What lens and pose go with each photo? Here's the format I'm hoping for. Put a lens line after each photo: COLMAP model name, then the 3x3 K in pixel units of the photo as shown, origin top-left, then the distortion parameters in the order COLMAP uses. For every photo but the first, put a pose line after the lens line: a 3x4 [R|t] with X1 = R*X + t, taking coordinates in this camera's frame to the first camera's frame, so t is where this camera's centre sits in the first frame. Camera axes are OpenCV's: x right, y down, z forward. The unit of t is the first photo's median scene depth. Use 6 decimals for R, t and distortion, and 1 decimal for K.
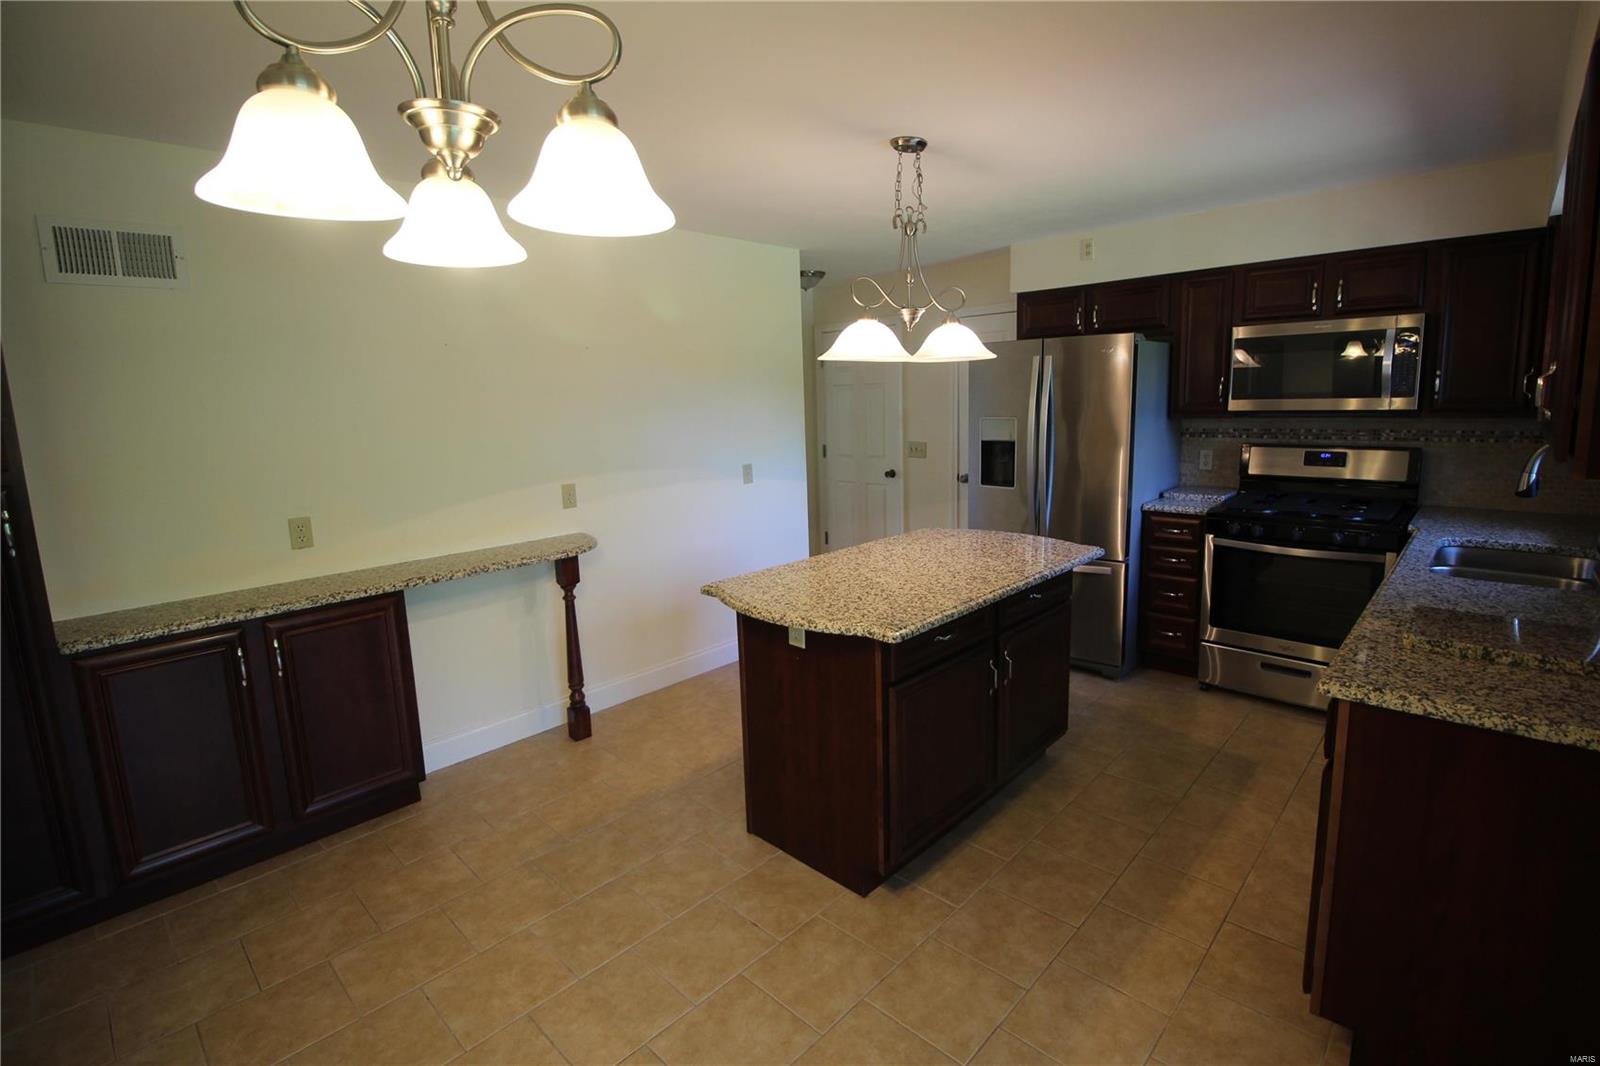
lens RADIAL K [[742.4, 0, 808.9], [0, 742.4, 511.2], [0, 0, 1]] dist [-0.002496, -0.000970]
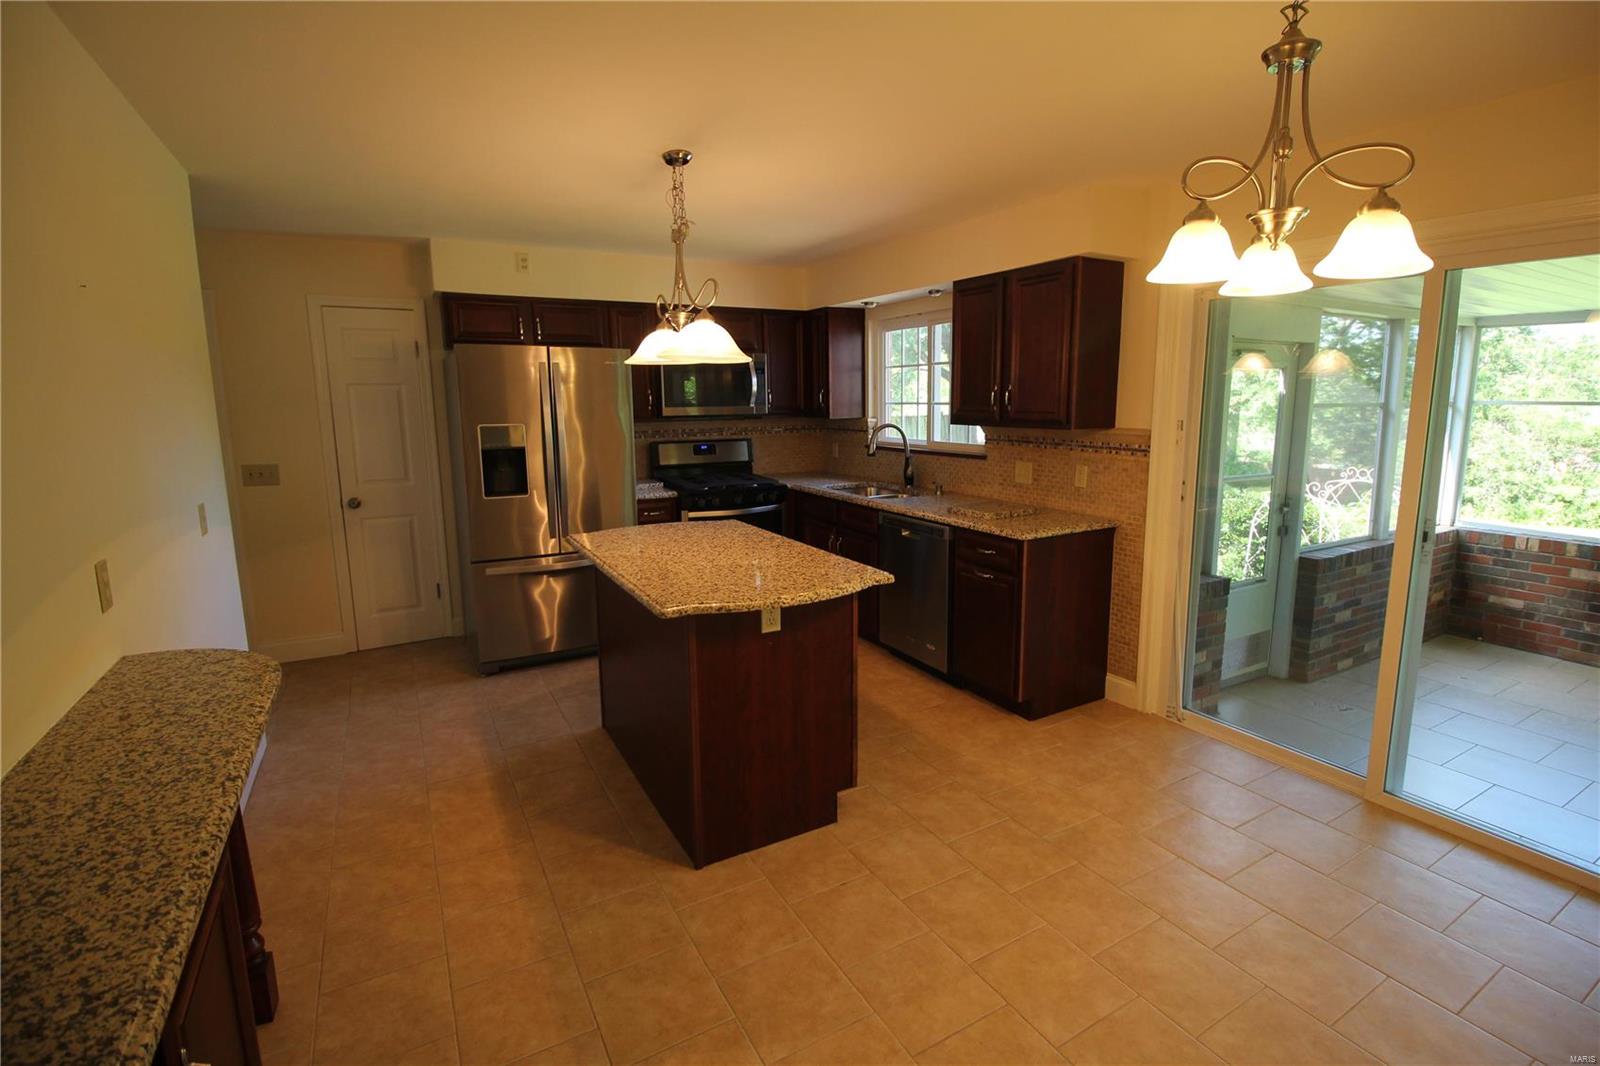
lens RADIAL K [[742.4, 0, 808.9], [0, 742.4, 511.2], [0, 0, 1]] dist [-0.002496, -0.000970]
pose [[0.288716, -0.122485, 0.949548, -0.896392], [0.147102, 0.985682, 0.082419, -0.059293], [-0.946047, 0.115884, 0.302600, 0.570922]]
